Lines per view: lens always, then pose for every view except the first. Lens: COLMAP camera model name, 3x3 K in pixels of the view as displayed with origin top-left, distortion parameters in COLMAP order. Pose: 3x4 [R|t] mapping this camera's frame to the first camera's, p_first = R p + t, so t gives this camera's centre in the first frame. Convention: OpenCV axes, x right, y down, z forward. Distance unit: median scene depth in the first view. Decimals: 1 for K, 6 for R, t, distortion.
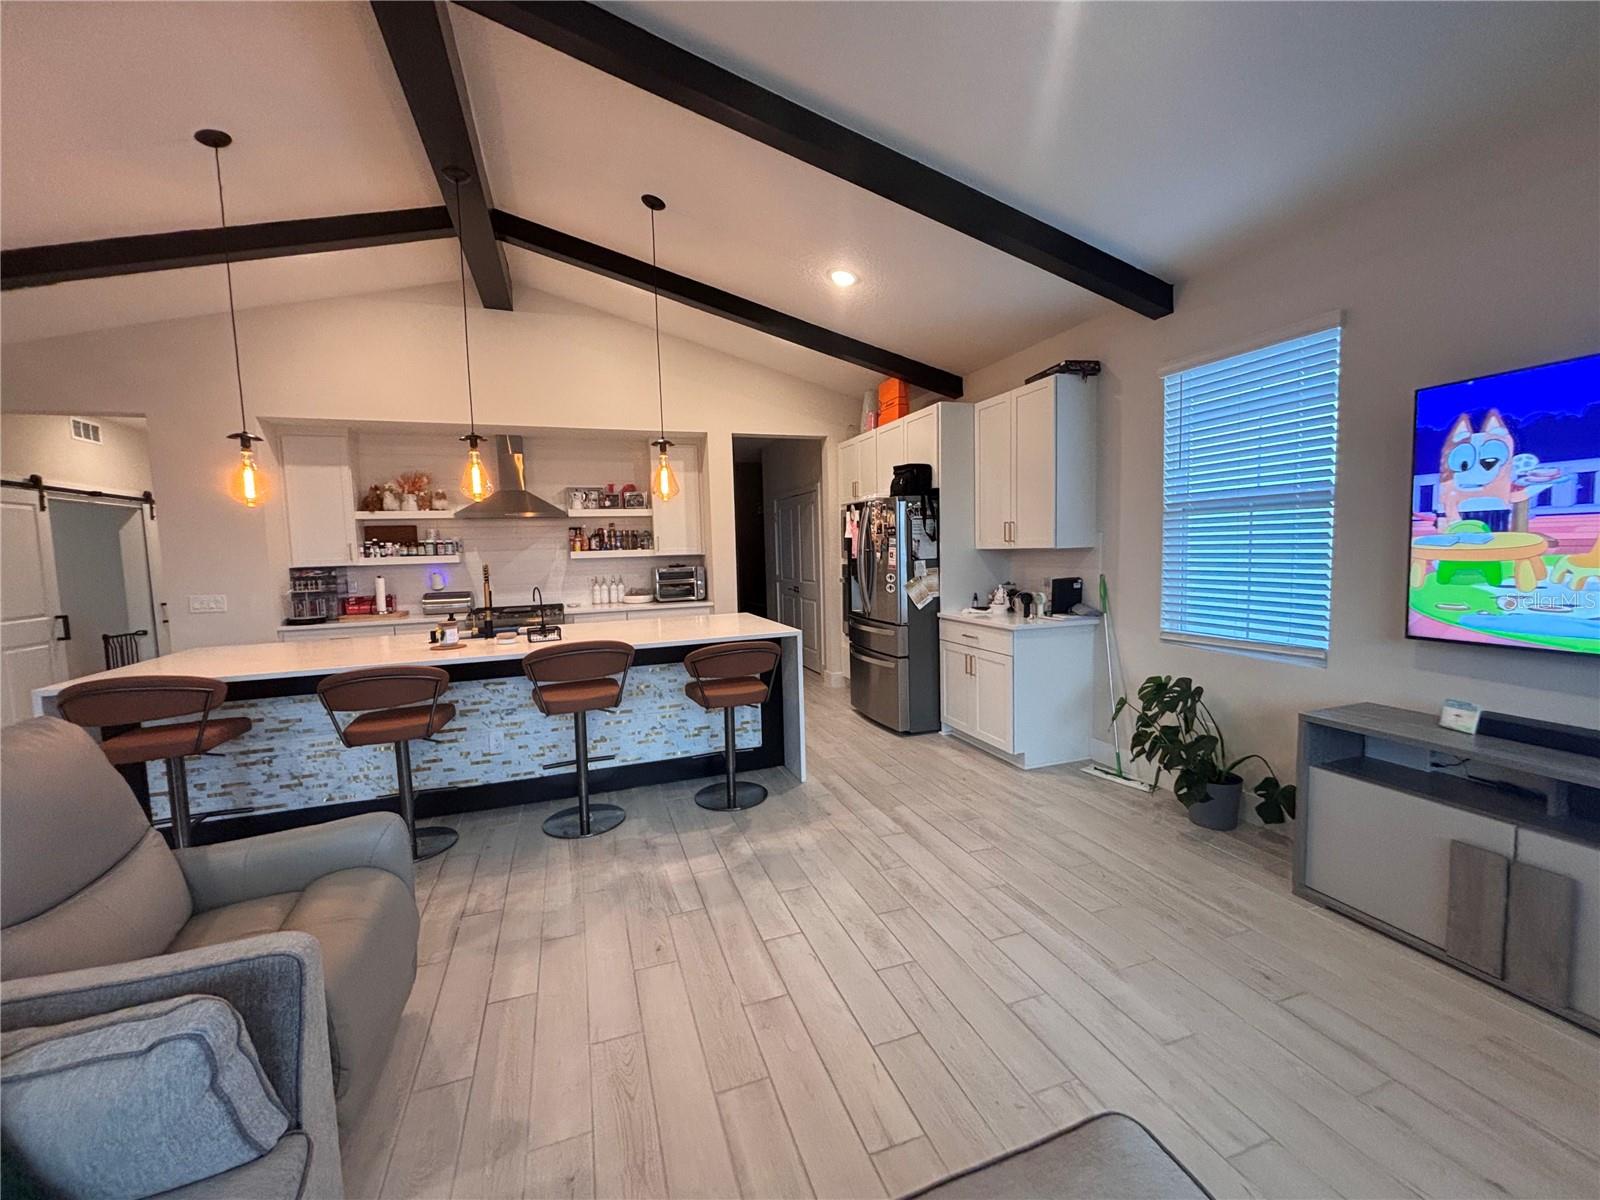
lens RADIAL K [[643.9, 0, 800.0], [0, 643.9, 600.0], [0, 0, 1]] dist [0.000084, 0.000009]
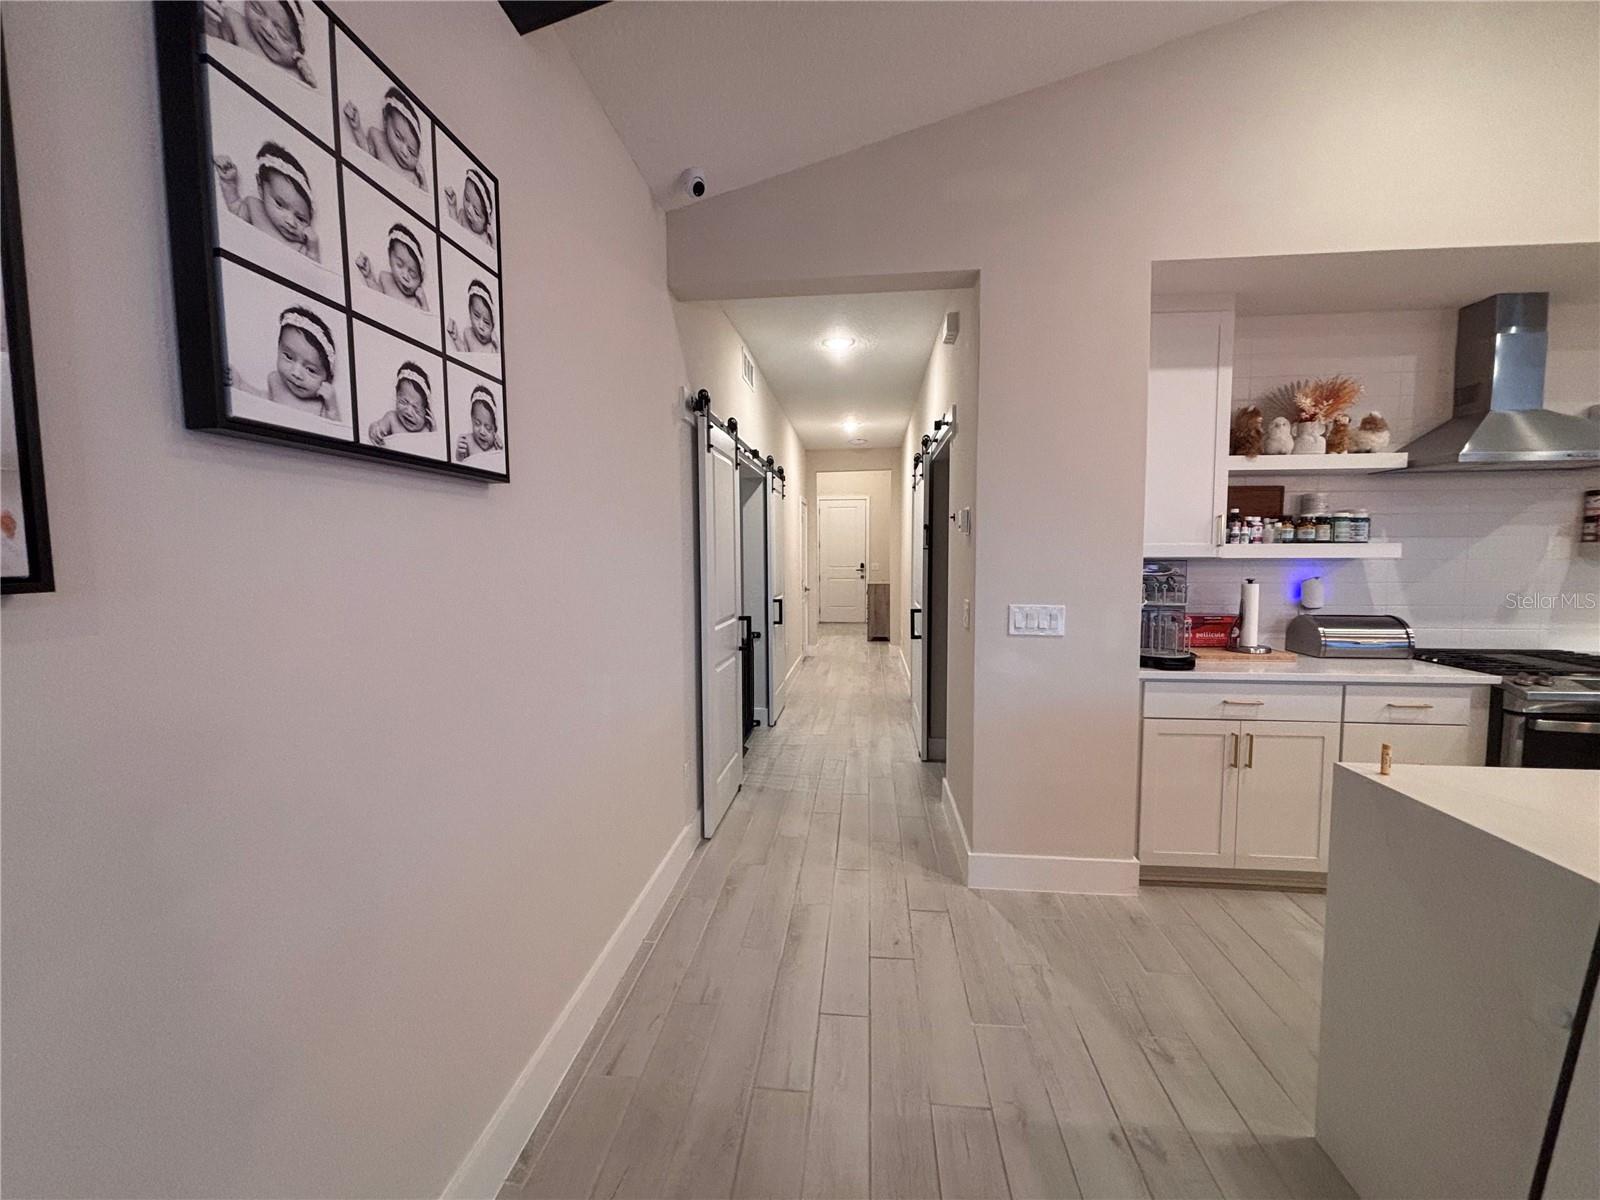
lens RADIAL K [[647.3, 0, 800.0], [0, 647.3, 600.0], [0, 0, 1]] dist [-0.001010, -0.000106]
pose [[0.901053, 0.053624, -0.430381, -0.756037], [-0.056096, 0.998401, 0.006953, -0.003189], [0.430065, 0.017878, 0.902621, 0.365511]]
